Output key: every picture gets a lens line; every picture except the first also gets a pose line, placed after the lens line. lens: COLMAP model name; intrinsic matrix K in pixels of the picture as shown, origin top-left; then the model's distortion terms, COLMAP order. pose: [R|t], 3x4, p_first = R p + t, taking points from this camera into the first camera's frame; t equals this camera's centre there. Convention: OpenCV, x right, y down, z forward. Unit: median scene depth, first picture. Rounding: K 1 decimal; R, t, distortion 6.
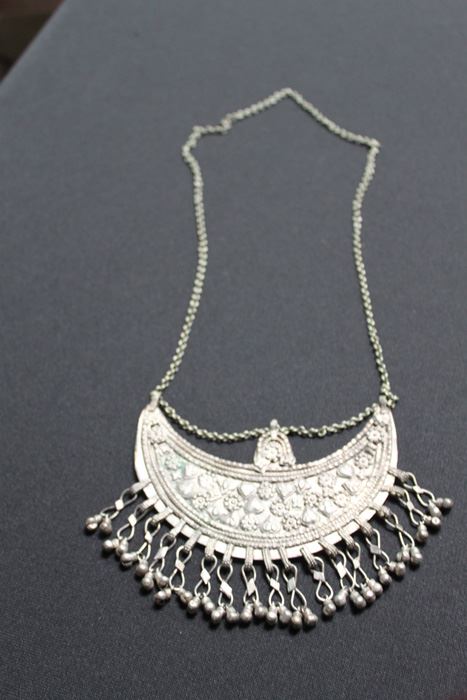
lens RADIAL K [[838.9, 0, 233.5], [0, 838.9, 350.0], [0, 0, 1]] dist [-0.088830, 0.086893]
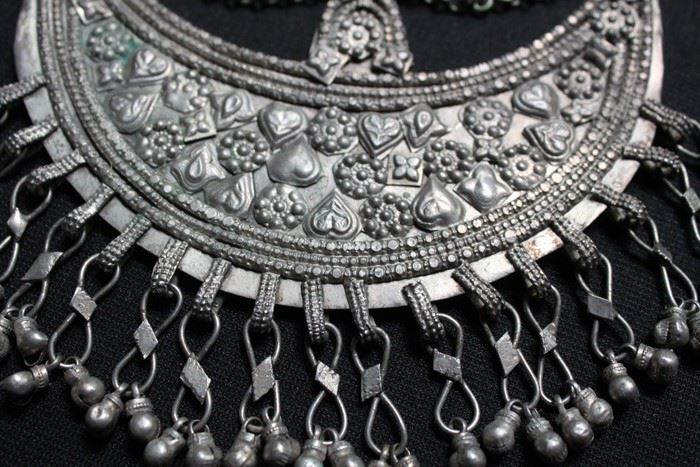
lens RADIAL K [[838.9, 0, 350.0], [0, 838.9, 233.5], [0, 0, 1]] dist [-0.088830, 0.086893]
pose [[0.995978, 0.083544, 0.032364, 0.039984], [-0.089104, 0.961371, 0.260434, 0.114692], [-0.009356, -0.262271, 0.964949, 0.621579]]
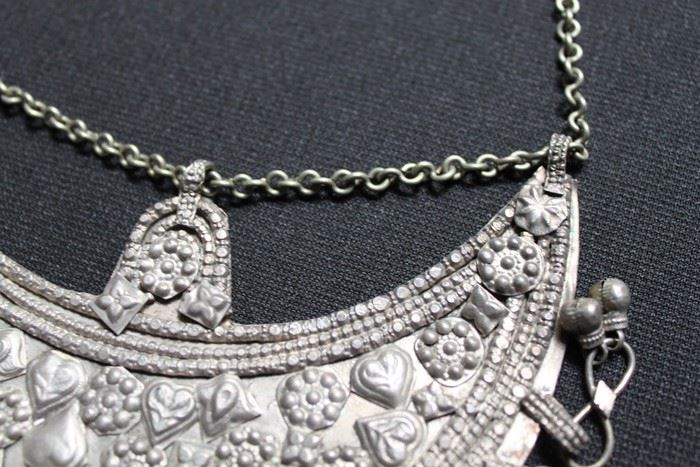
lens RADIAL K [[838.9, 0, 350.0], [0, 838.9, 233.5], [0, 0, 1]] dist [-0.088830, 0.086893]
pose [[0.984744, 0.155807, -0.077486, 0.142960], [-0.127125, 0.948219, 0.291068, 0.011300], [0.118824, -0.276777, 0.953559, 0.752232]]
